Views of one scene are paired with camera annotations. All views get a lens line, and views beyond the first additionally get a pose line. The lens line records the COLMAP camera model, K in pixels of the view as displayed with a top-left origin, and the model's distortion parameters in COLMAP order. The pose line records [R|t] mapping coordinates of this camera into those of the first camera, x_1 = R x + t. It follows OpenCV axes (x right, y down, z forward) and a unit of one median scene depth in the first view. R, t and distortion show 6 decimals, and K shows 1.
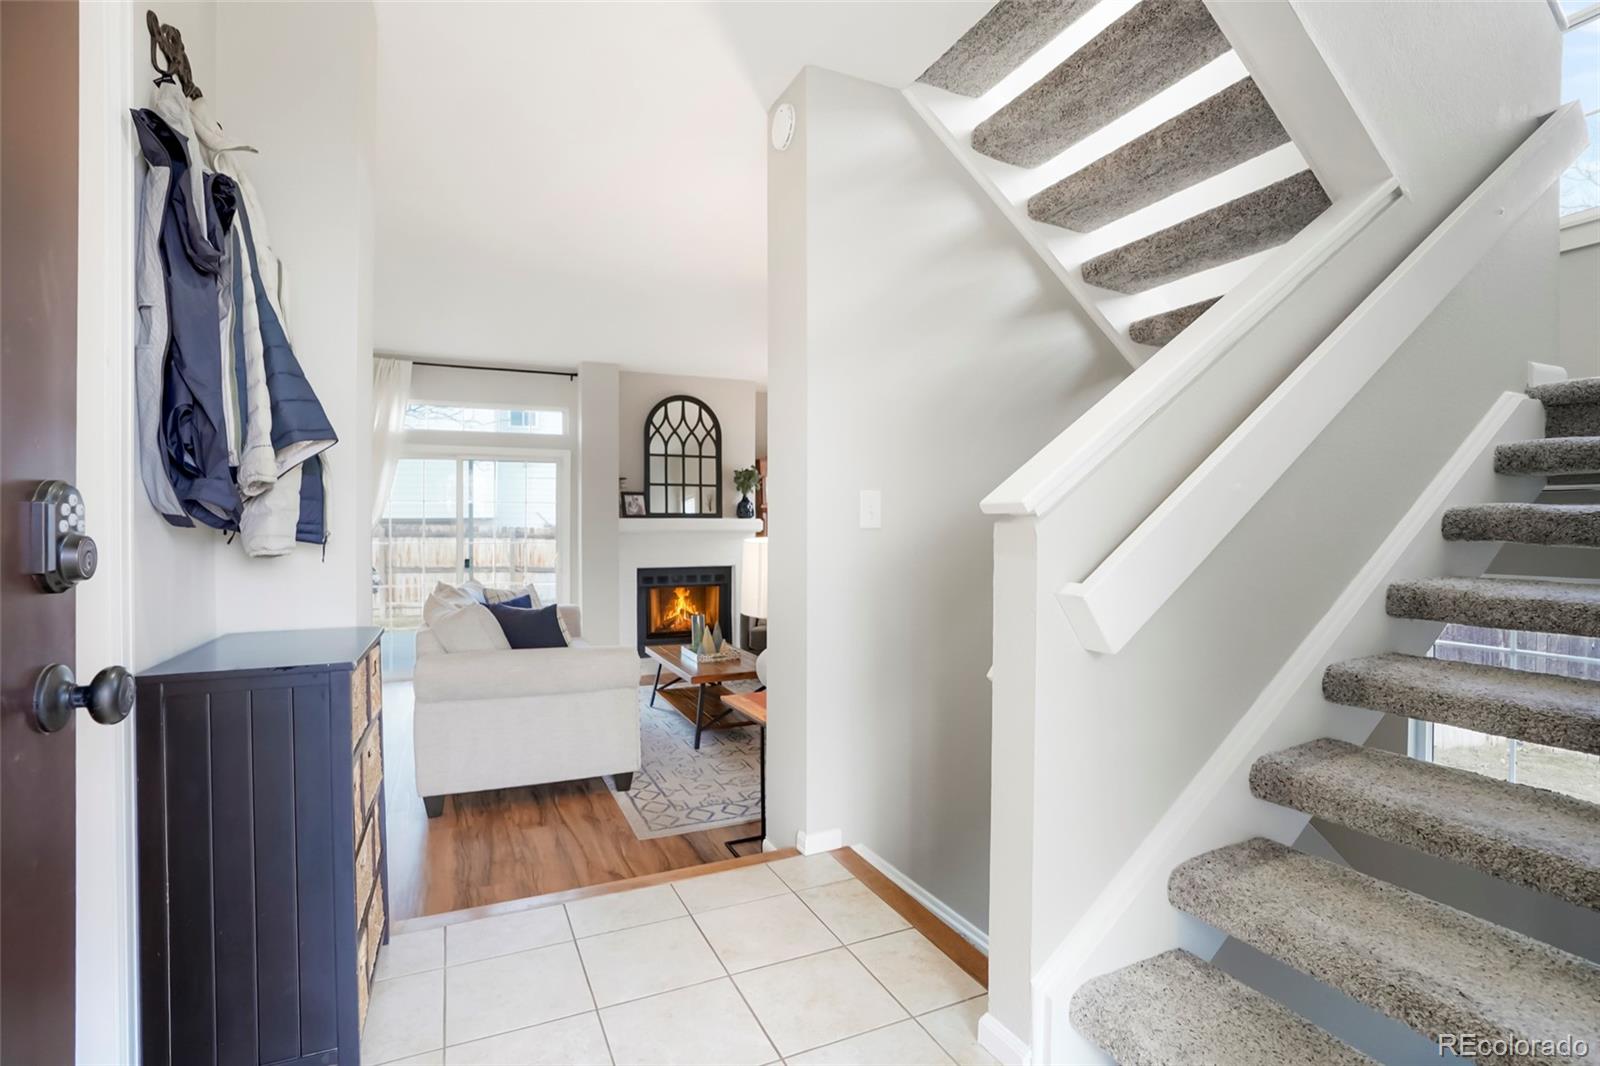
lens RADIAL K [[760.9, 0, 796.9], [0, 760.9, 531.5], [0, 0, 1]] dist [-0.016907, 0.000298]
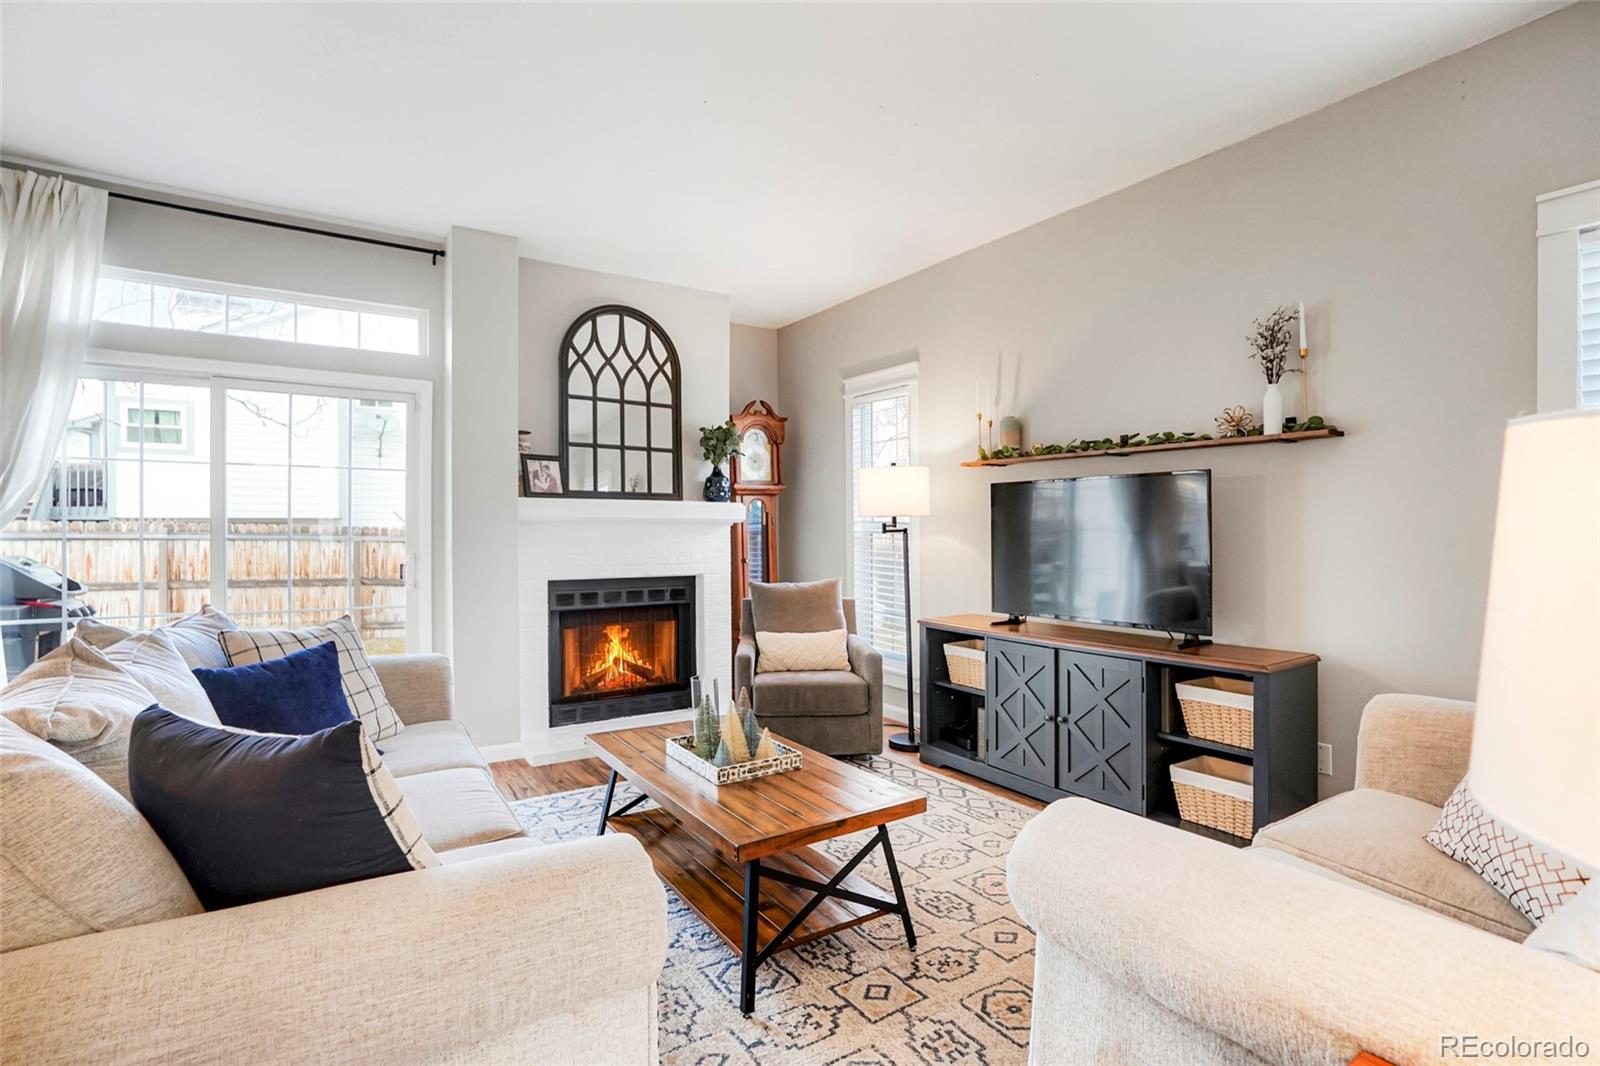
lens RADIAL K [[760.9, 0, 804.0], [0, 760.9, 537.4], [0, 0, 1]] dist [-0.016907, 0.000298]
pose [[0.987052, -0.002532, 0.160383, -0.102004], [0.002770, 0.999995, -0.001262, 0.014631], [-0.160379, 0.001690, 0.987054, 0.354563]]
